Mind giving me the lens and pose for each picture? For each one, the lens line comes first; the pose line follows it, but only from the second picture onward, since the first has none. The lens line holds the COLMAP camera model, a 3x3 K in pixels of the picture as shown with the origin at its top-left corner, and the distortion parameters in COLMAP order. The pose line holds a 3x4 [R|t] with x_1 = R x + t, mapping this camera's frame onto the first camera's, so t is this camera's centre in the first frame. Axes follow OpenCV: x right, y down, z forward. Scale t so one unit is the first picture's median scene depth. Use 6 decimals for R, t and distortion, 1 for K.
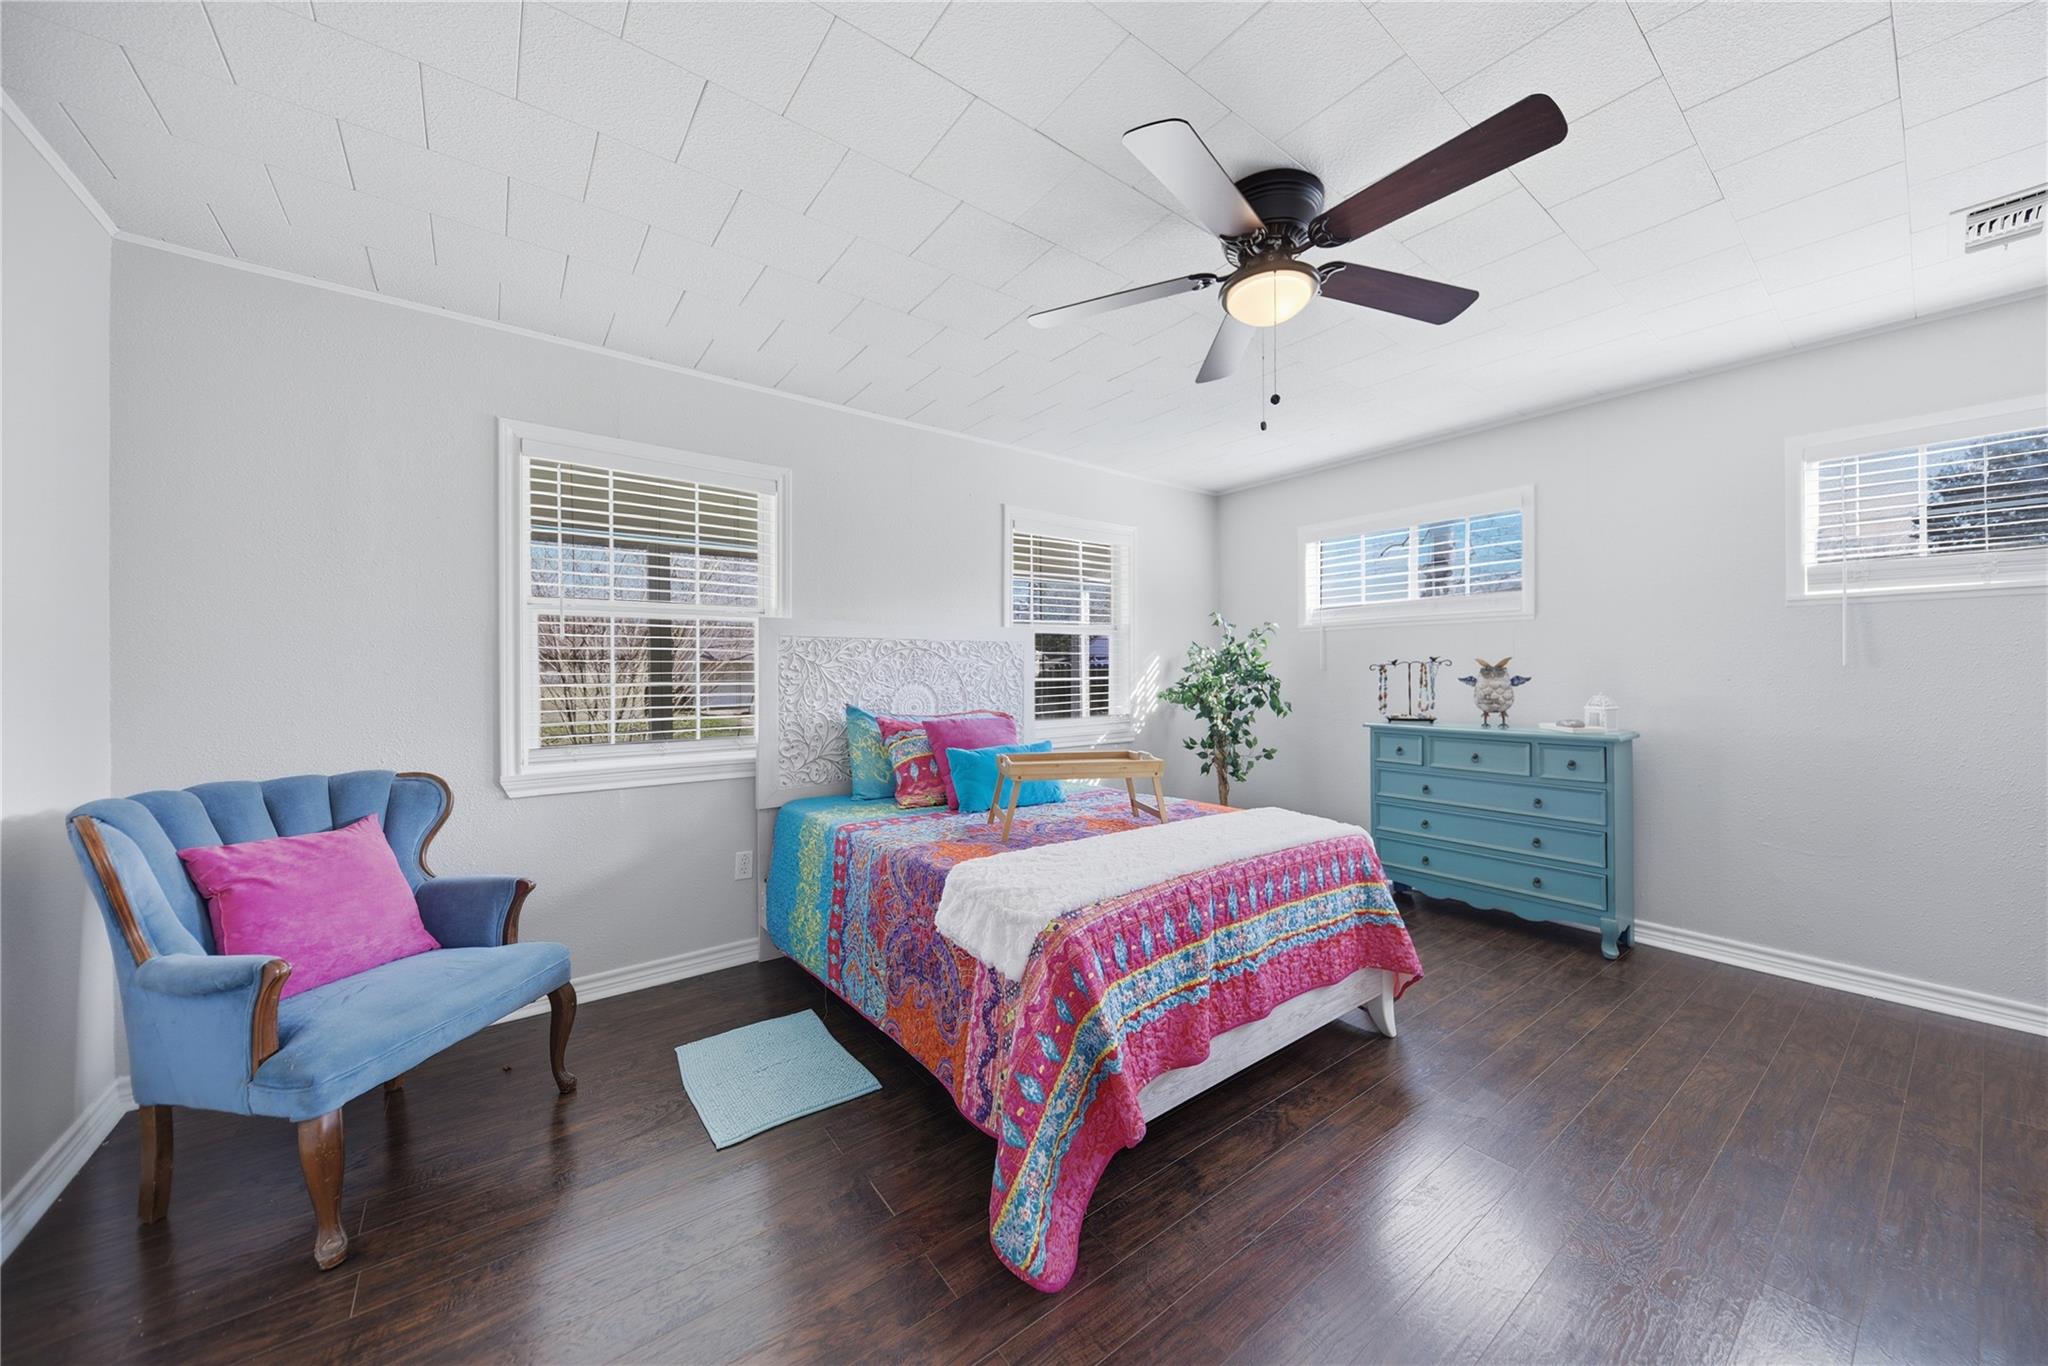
lens RADIAL K [[712.8, 0, 1033.7], [0, 712.8, 683.7], [0, 0, 1]] dist [-0.001227, -0.000115]
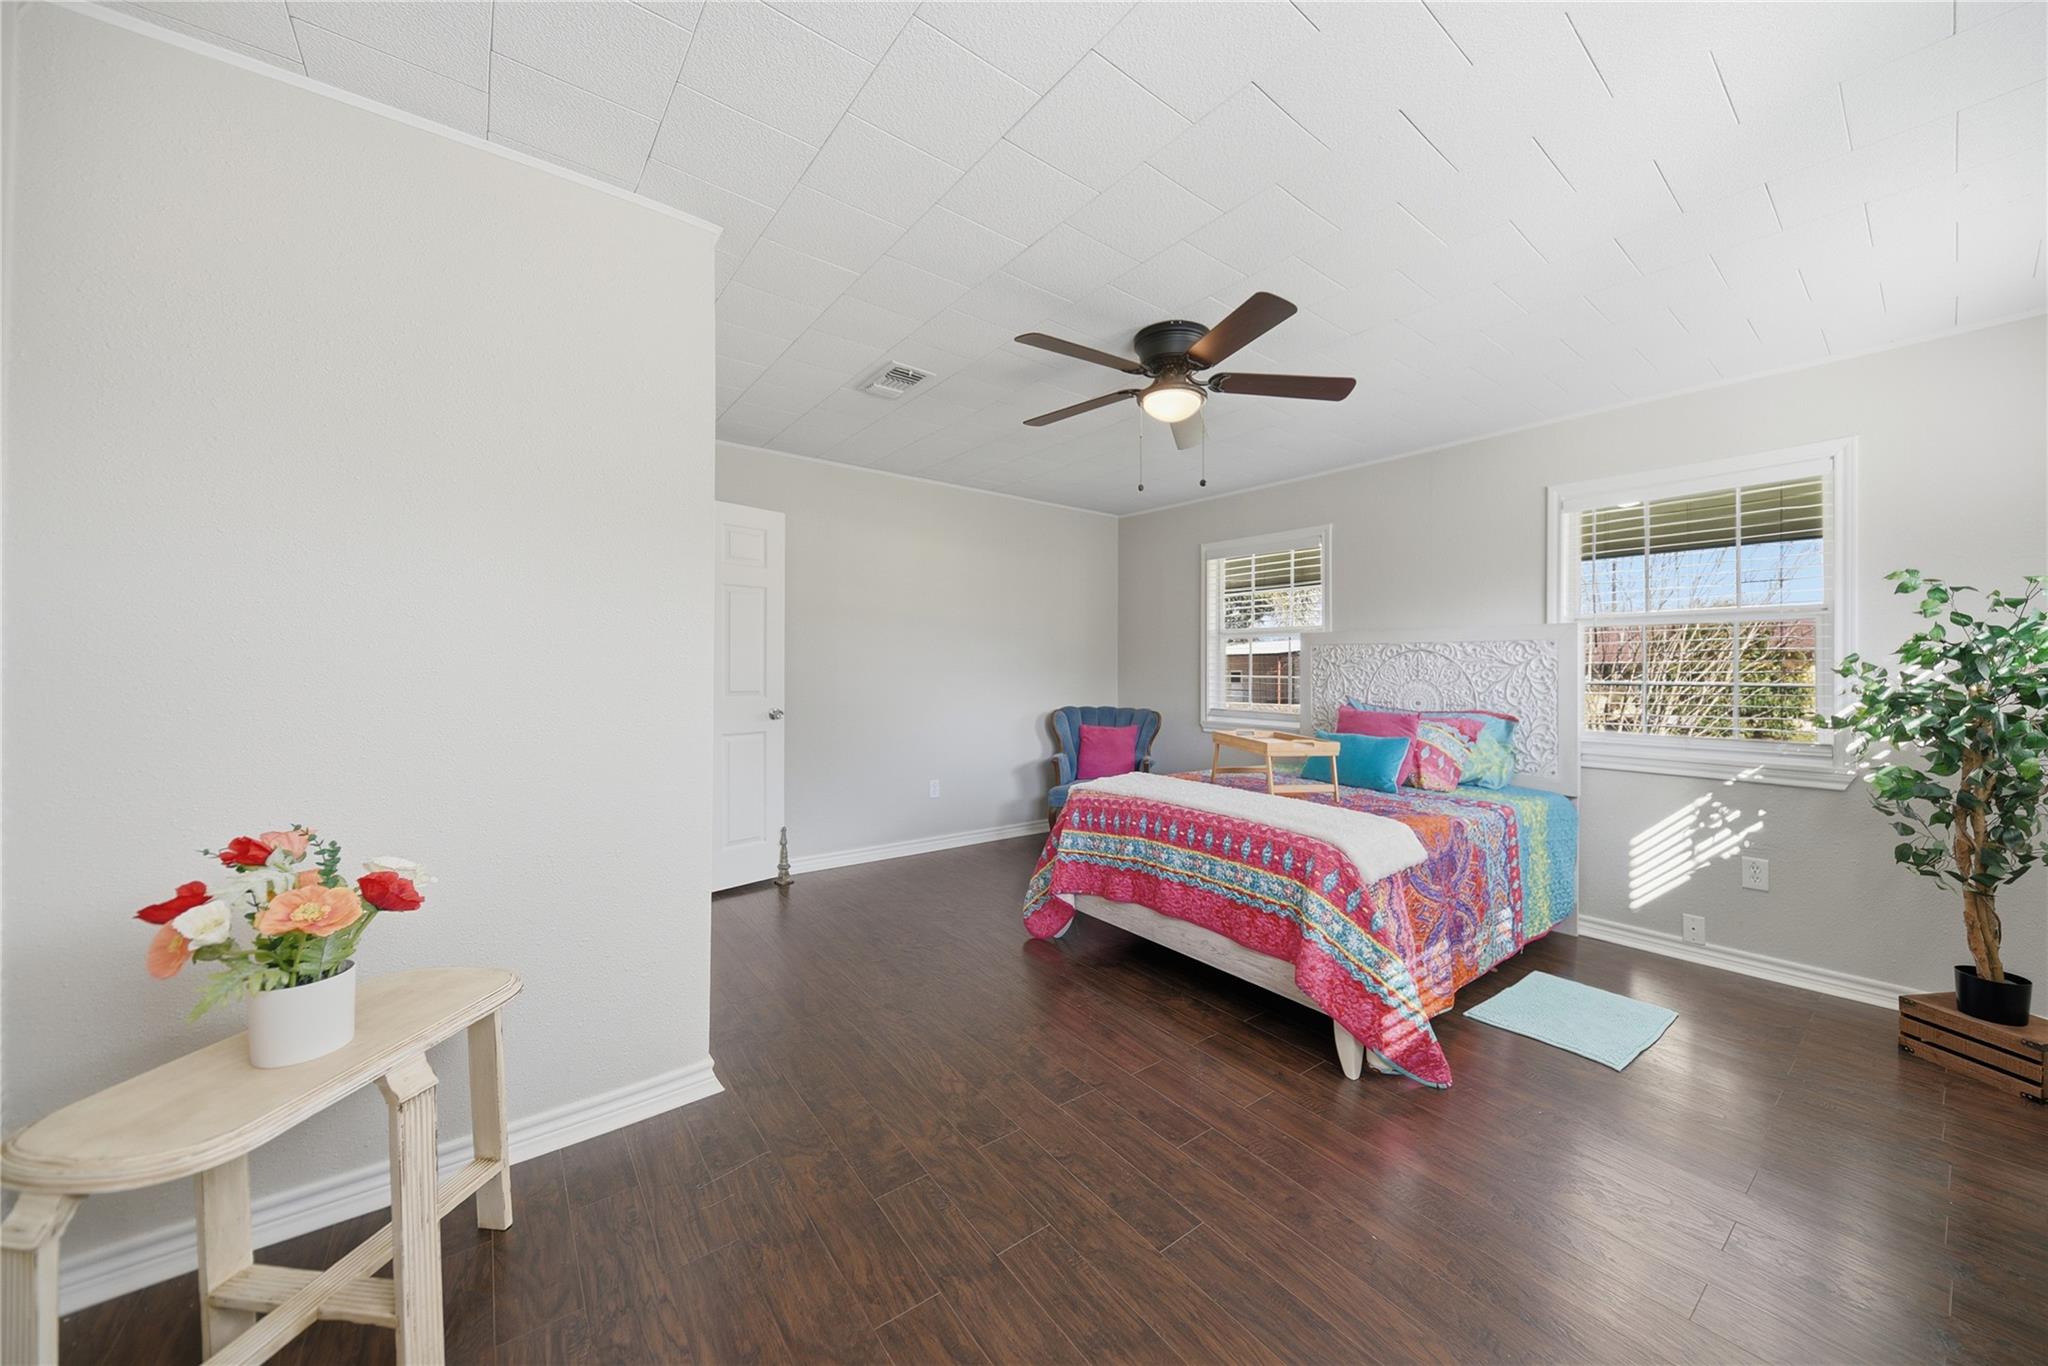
lens RADIAL K [[712.8, 0, 1042.4], [0, 712.8, 670.2], [0, 0, 1]] dist [-0.001227, -0.000115]
pose [[-0.004139, 0.005023, -0.999979, 1.589393], [-0.020006, 0.999787, 0.005104, -0.020675], [0.999791, 0.020026, -0.004037, 0.685045]]
